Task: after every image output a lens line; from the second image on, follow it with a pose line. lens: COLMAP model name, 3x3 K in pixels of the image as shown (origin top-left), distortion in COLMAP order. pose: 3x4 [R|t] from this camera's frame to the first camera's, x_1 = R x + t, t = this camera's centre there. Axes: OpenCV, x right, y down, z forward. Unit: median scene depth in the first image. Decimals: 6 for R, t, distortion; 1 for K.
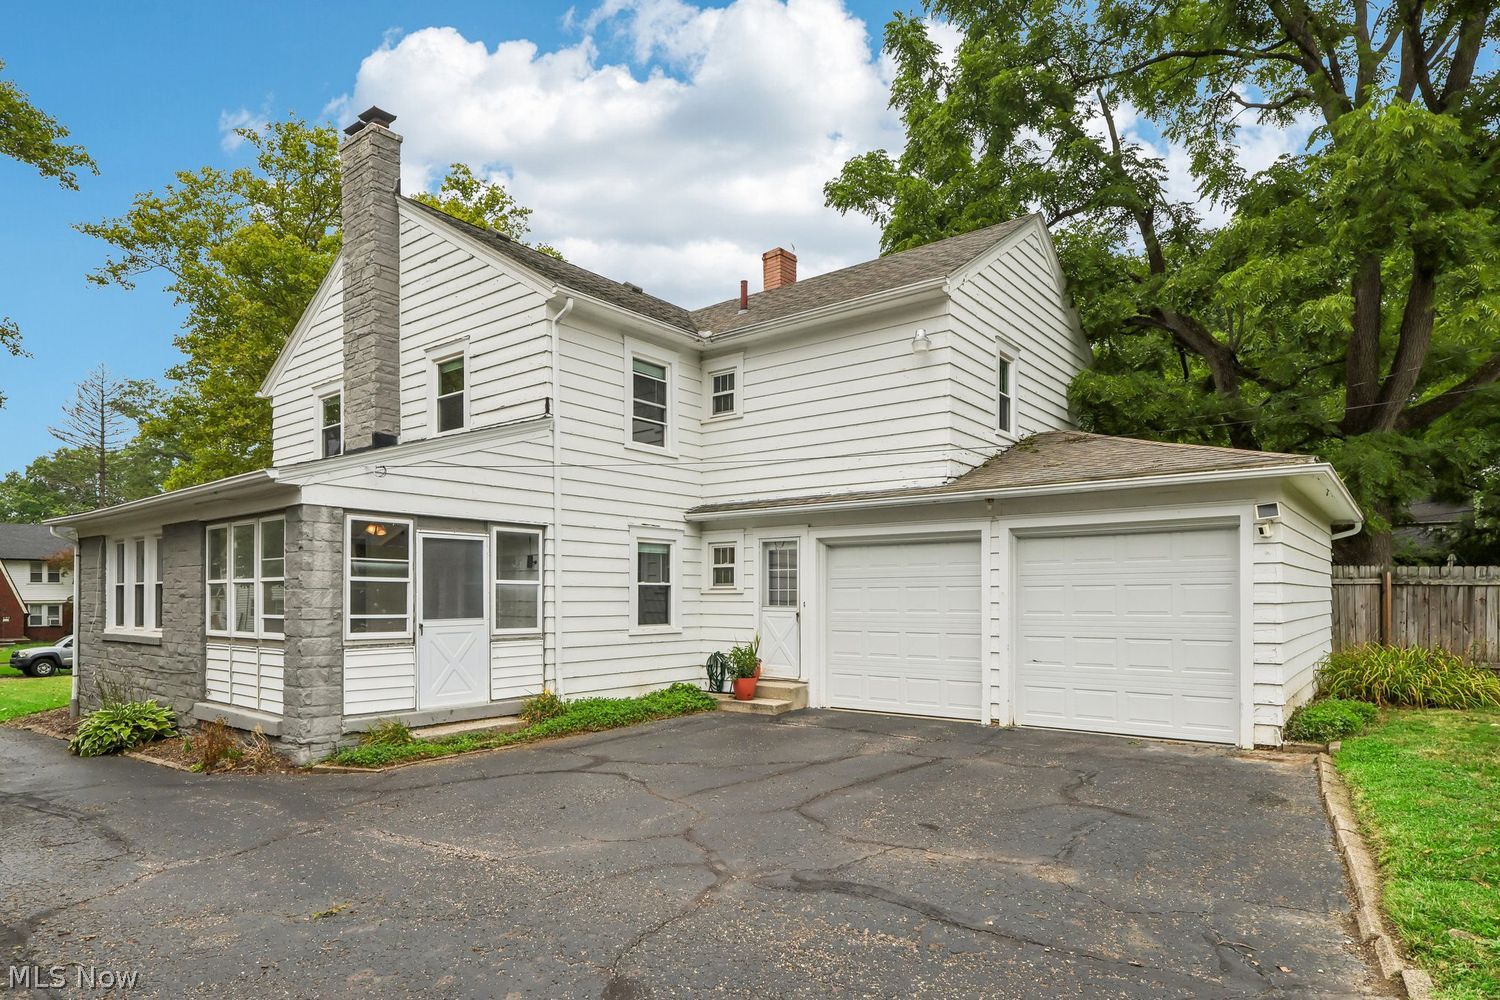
lens RADIAL K [[858.6, 0, 747.1], [0, 858.6, 578.2], [0, 0, 1]] dist [-0.001128, 0.000849]
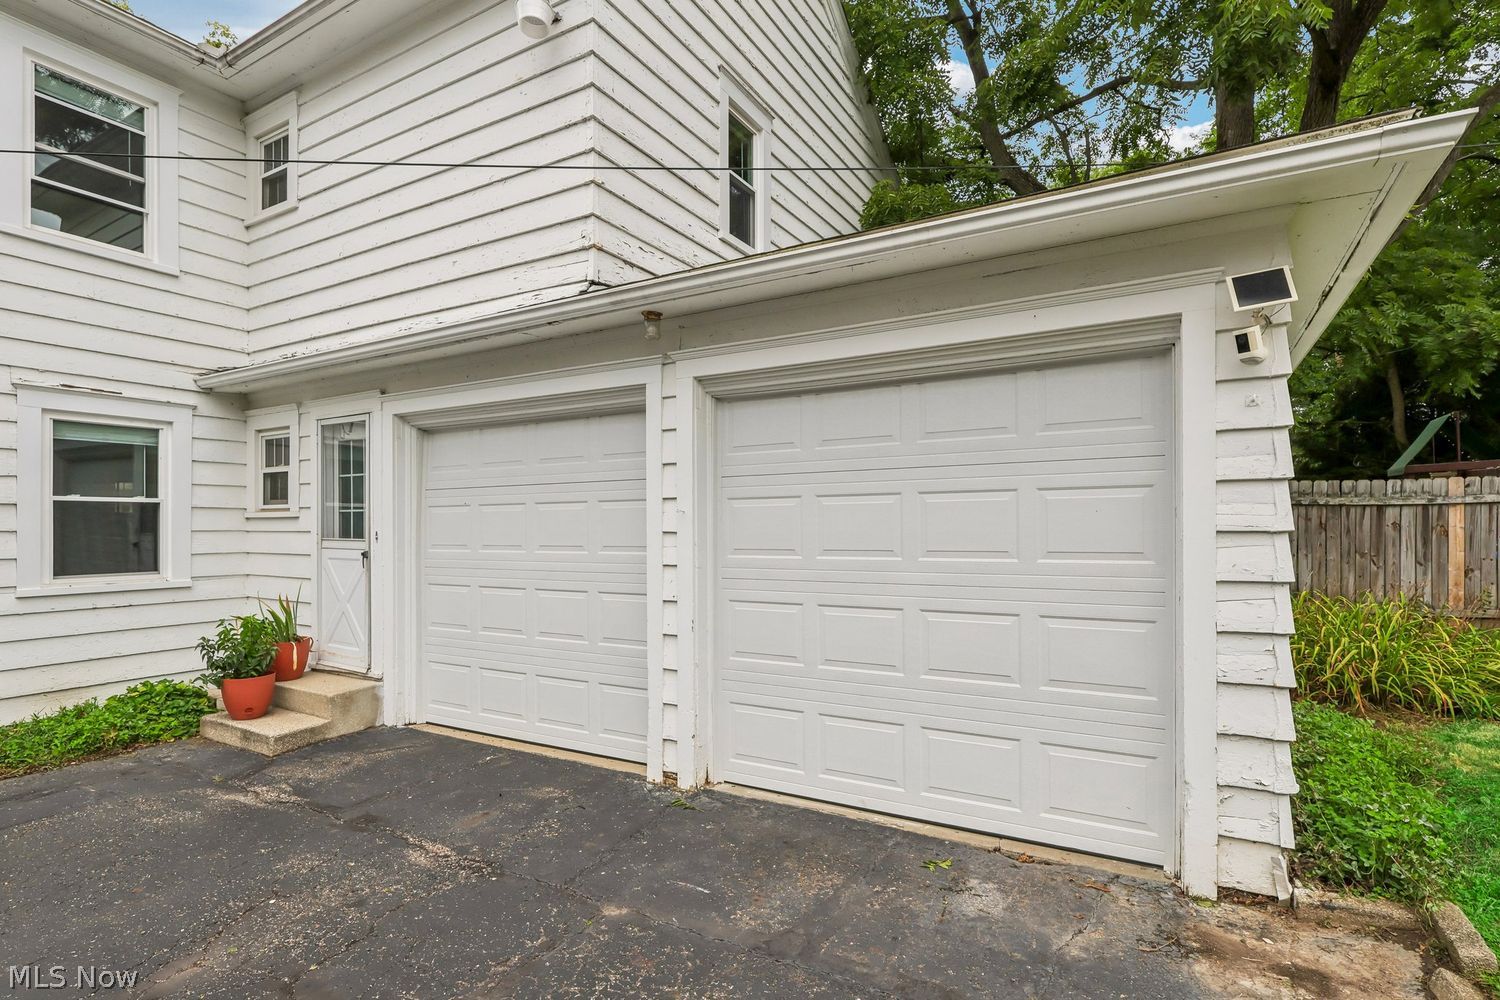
lens RADIAL K [[747.1, 0, 749.8], [0, 747.1, 510.8], [0, 0, 1]] dist [-0.000643, -0.000515]
pose [[0.990087, -0.000693, 0.140456, 0.234913], [0.000431, 0.999998, 0.001891, 0.013491], [-0.140457, -0.001812, 0.990085, 0.493462]]
